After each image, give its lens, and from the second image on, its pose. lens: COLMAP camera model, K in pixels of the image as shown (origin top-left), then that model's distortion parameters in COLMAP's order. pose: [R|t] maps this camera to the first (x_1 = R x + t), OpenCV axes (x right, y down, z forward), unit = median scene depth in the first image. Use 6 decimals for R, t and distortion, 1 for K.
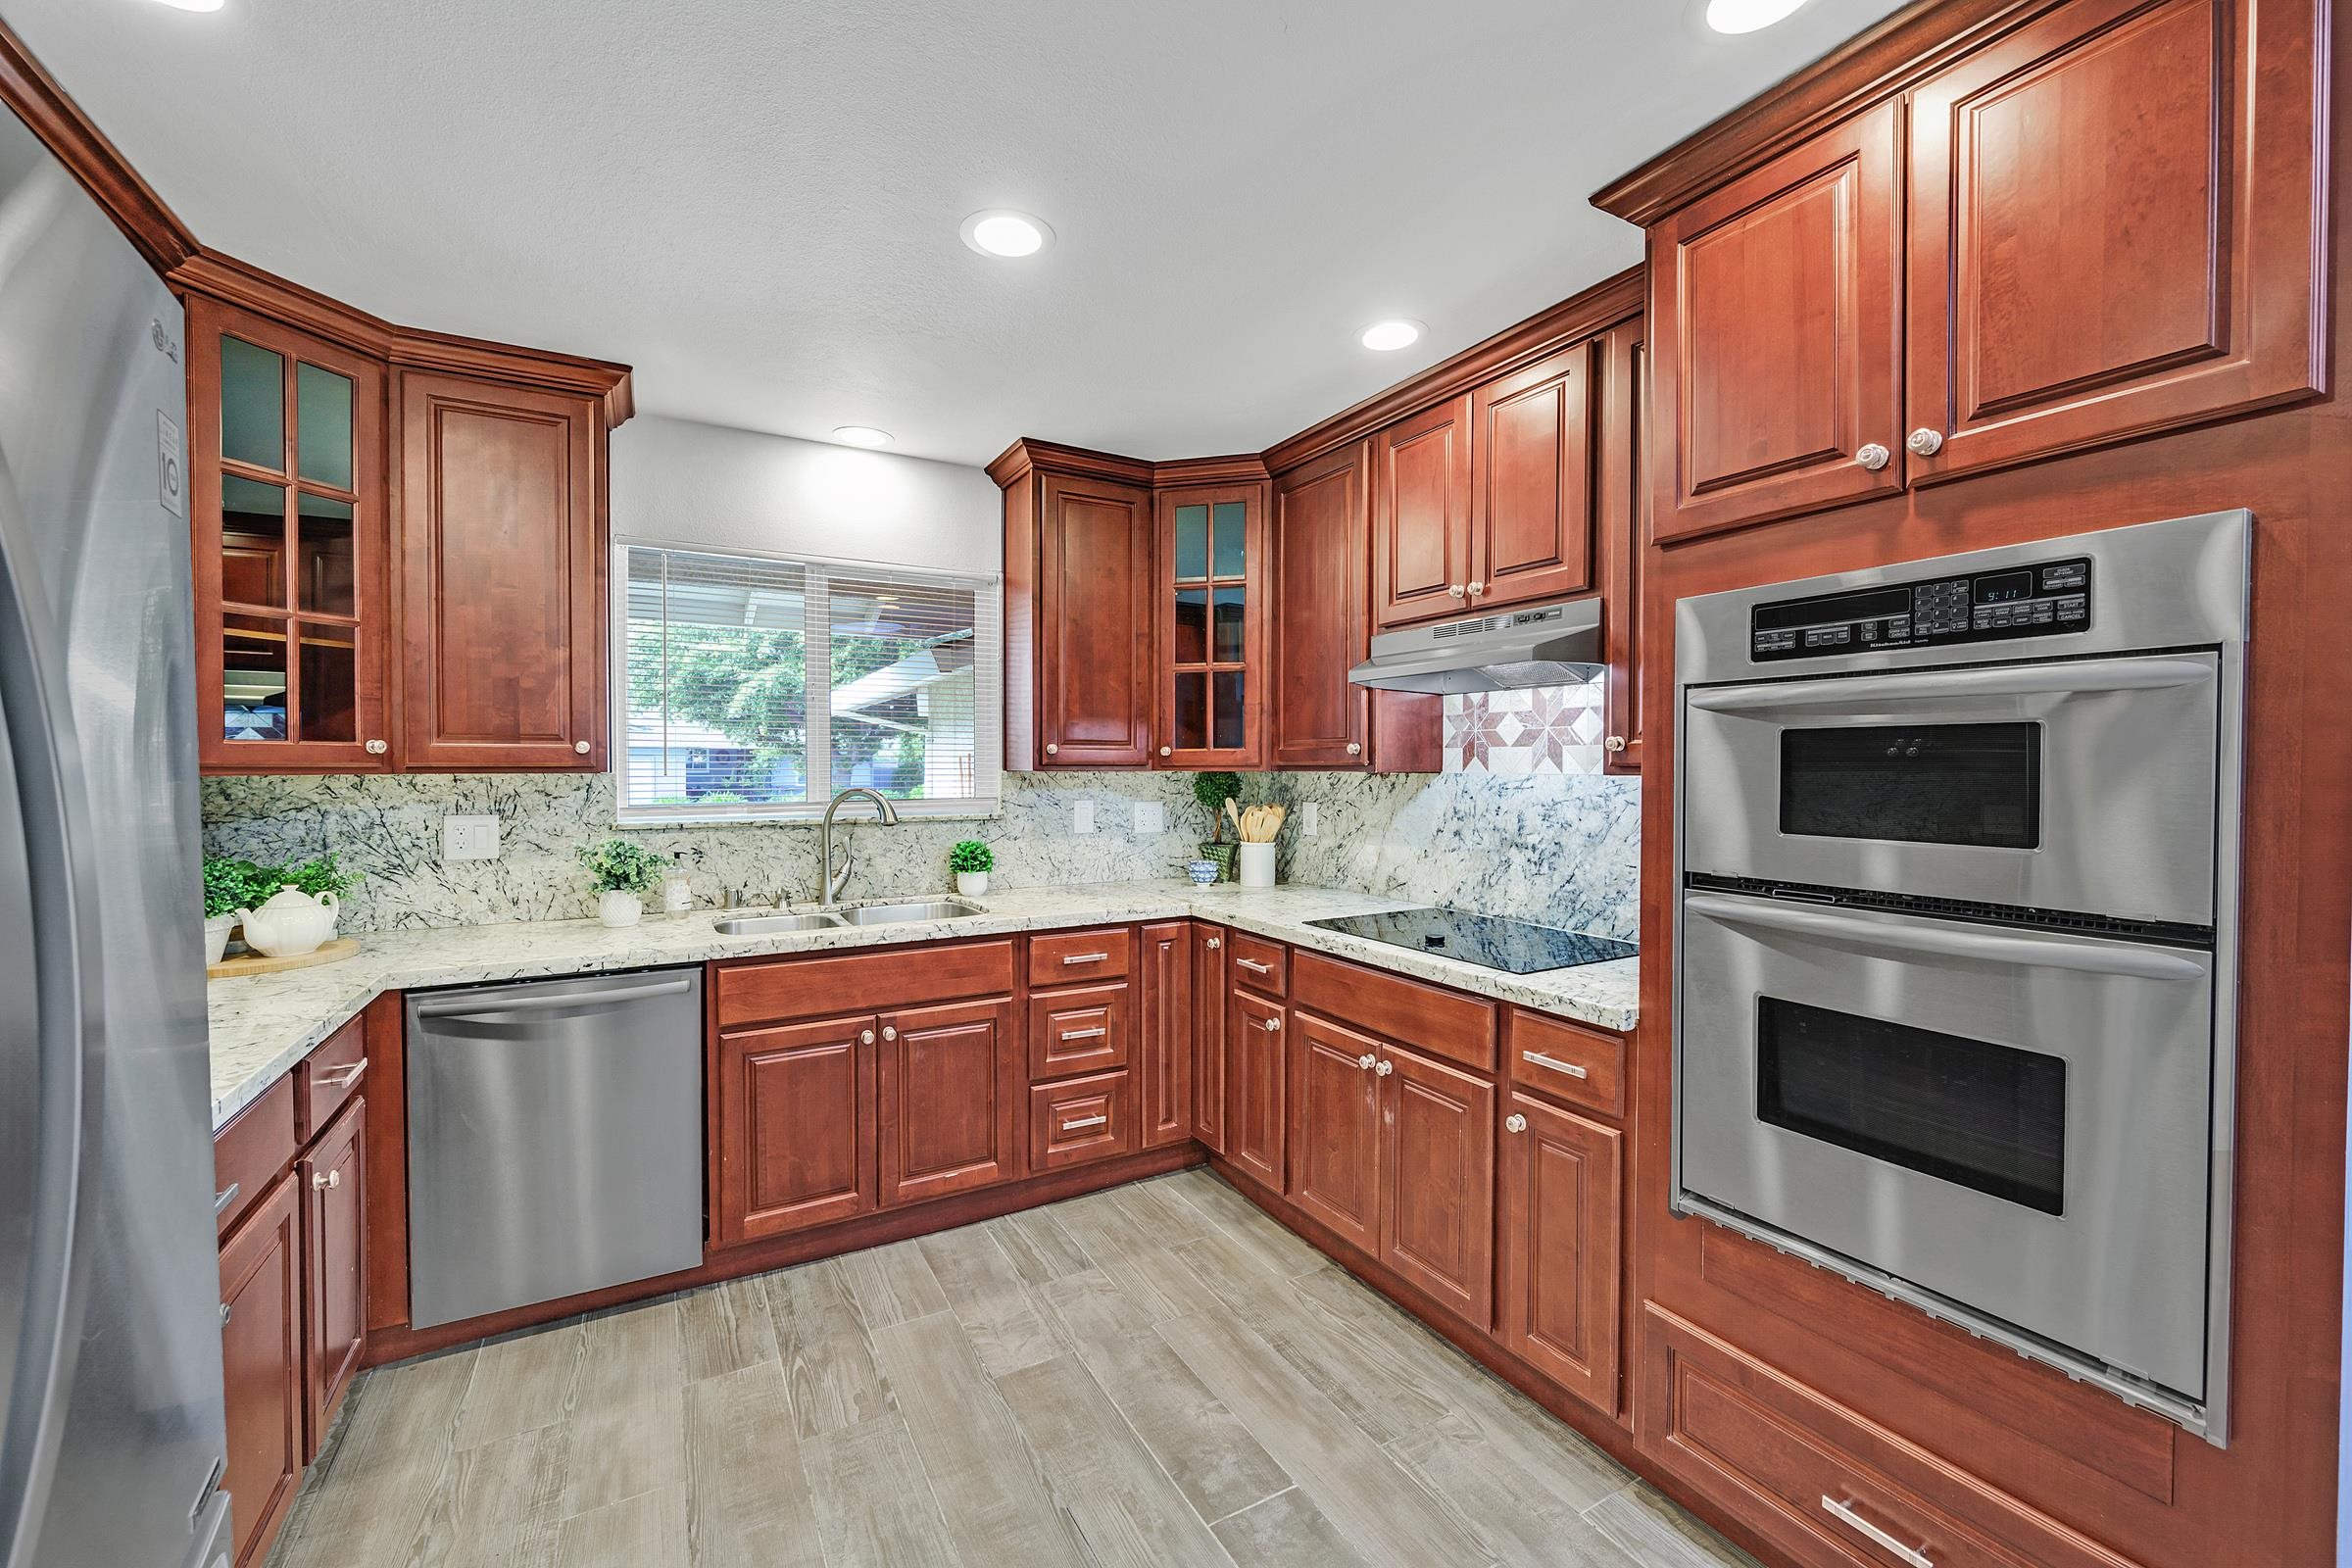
lens RADIAL K [[933.7, 0, 1185.0], [0, 933.7, 780.0], [0, 0, 1]] dist [-0.009285, 0.000677]
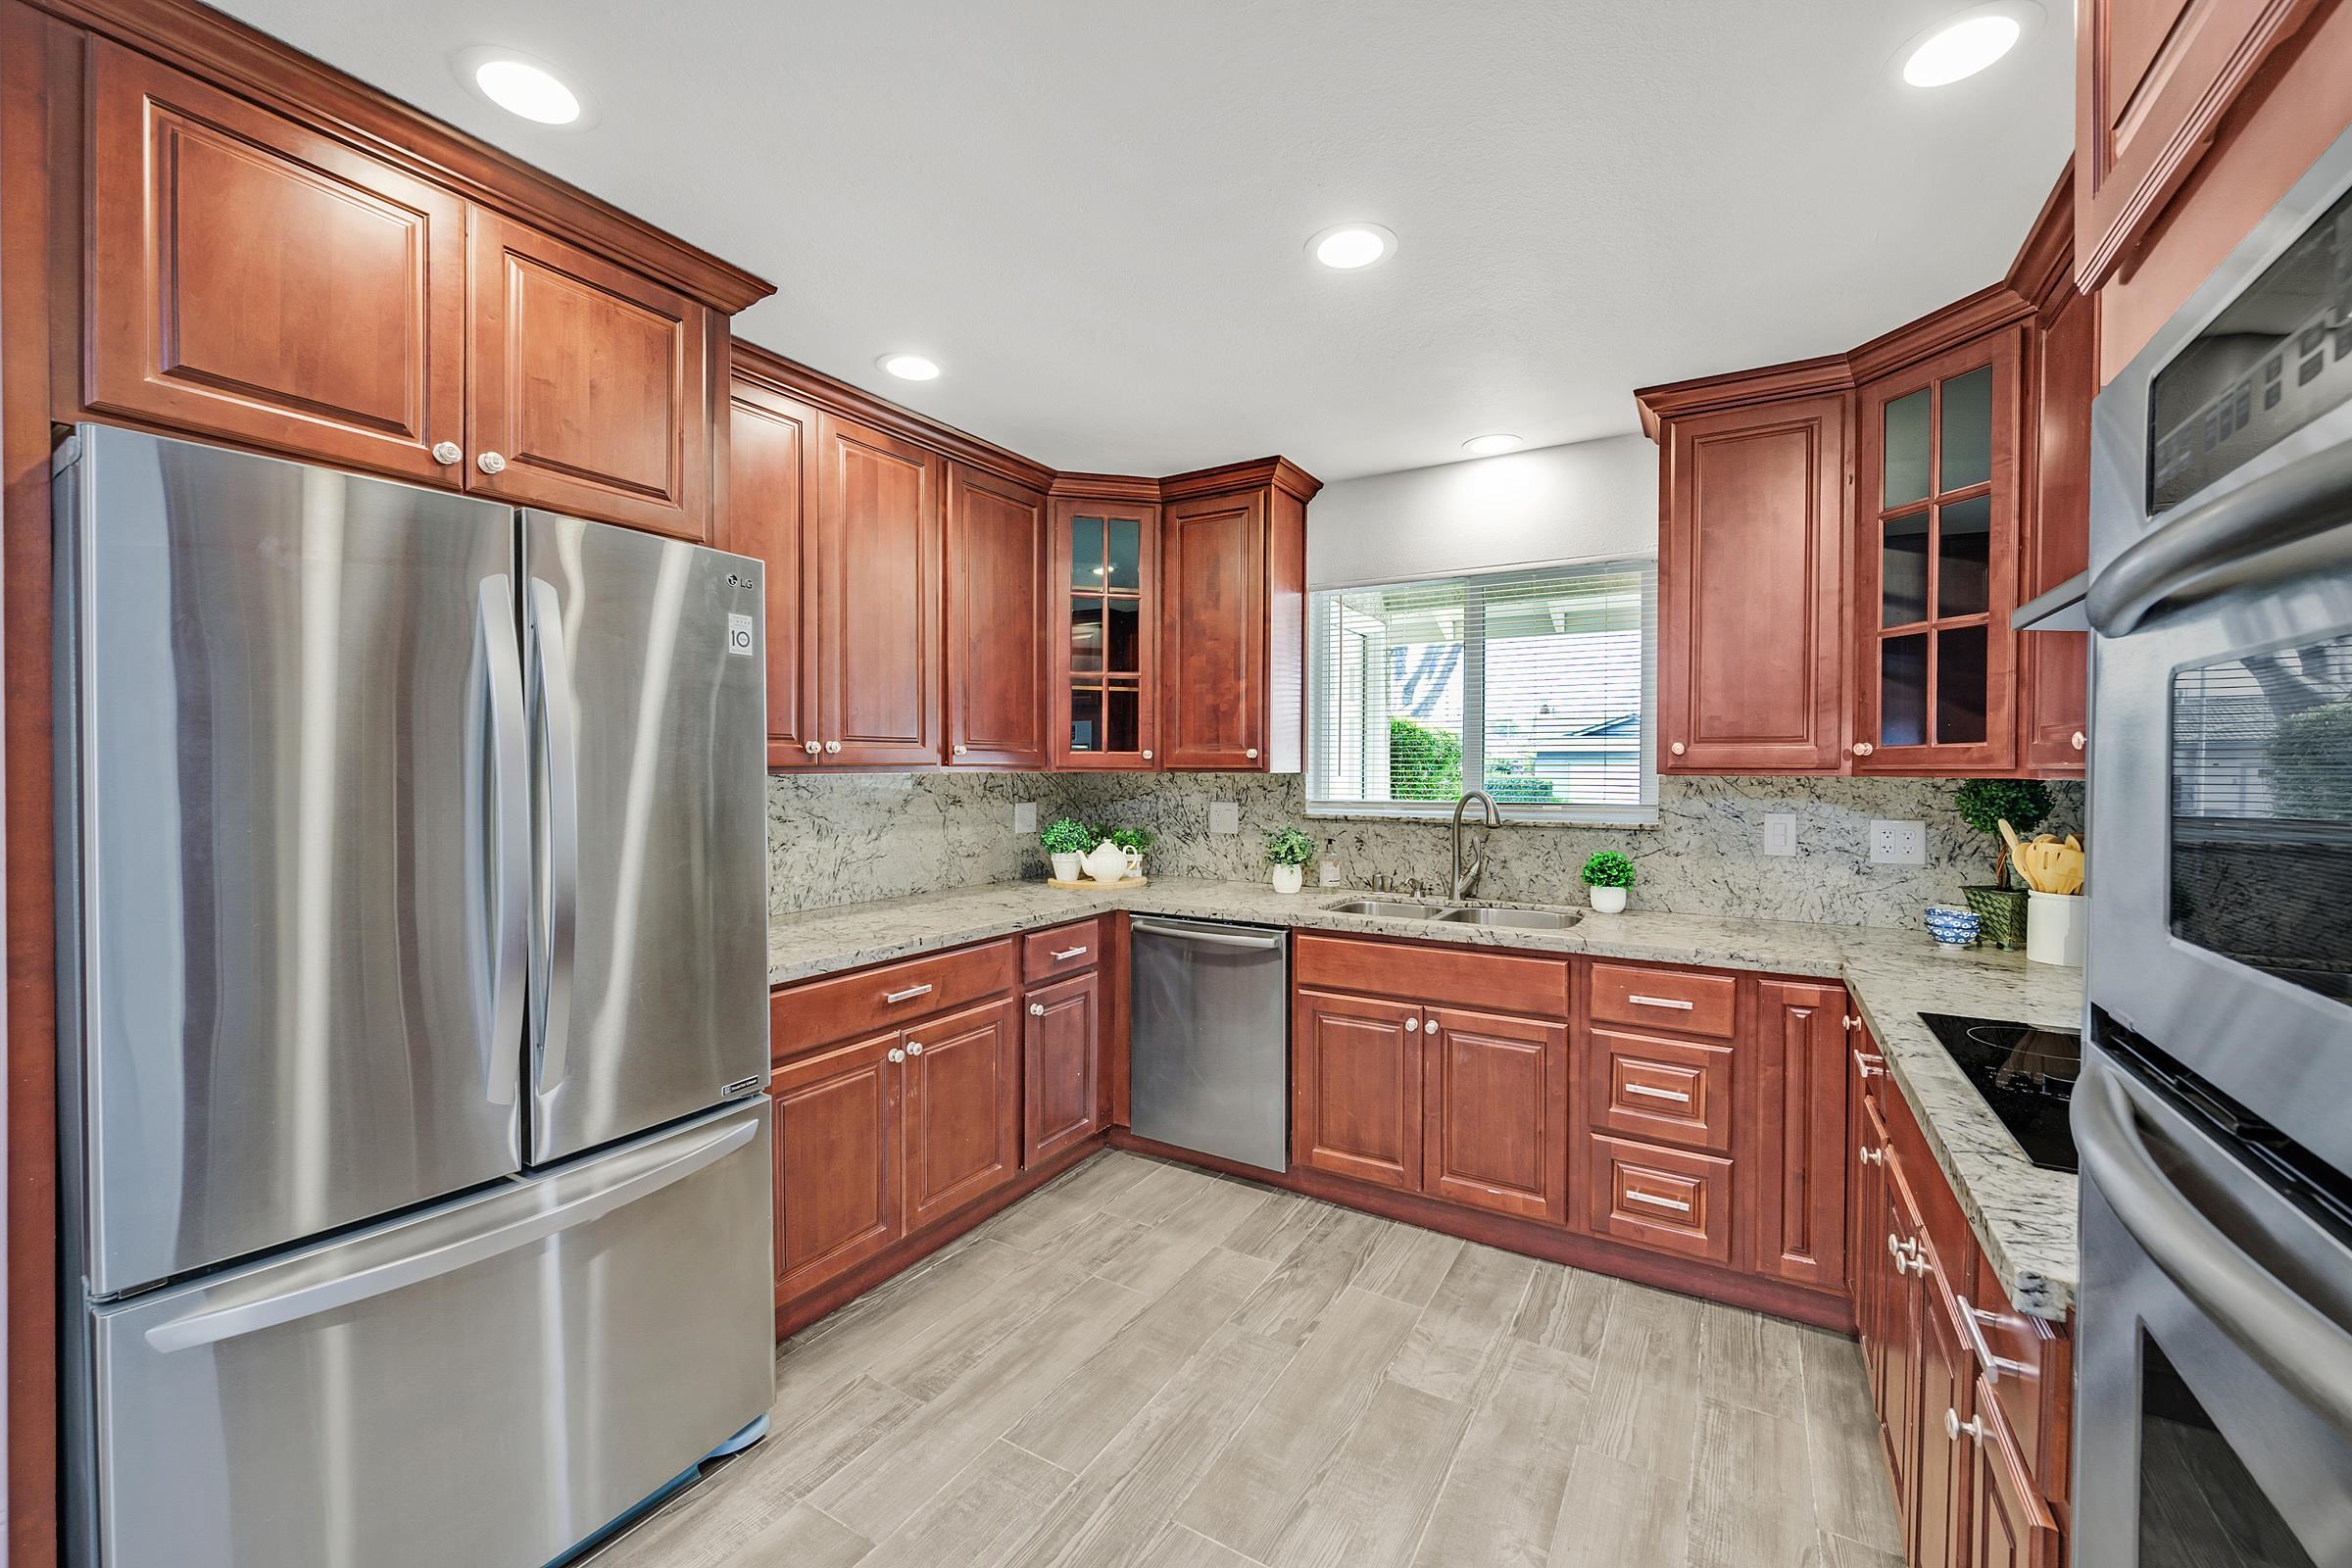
lens RADIAL K [[933.7, 0, 1180.0], [0, 933.7, 780.1], [0, 0, 1]] dist [-0.009285, 0.000677]
pose [[0.487789, 0.014386, -0.872843, 0.452131], [-0.016938, 0.999832, 0.007013, -0.004413], [0.872797, 0.011364, 0.487951, 0.252650]]
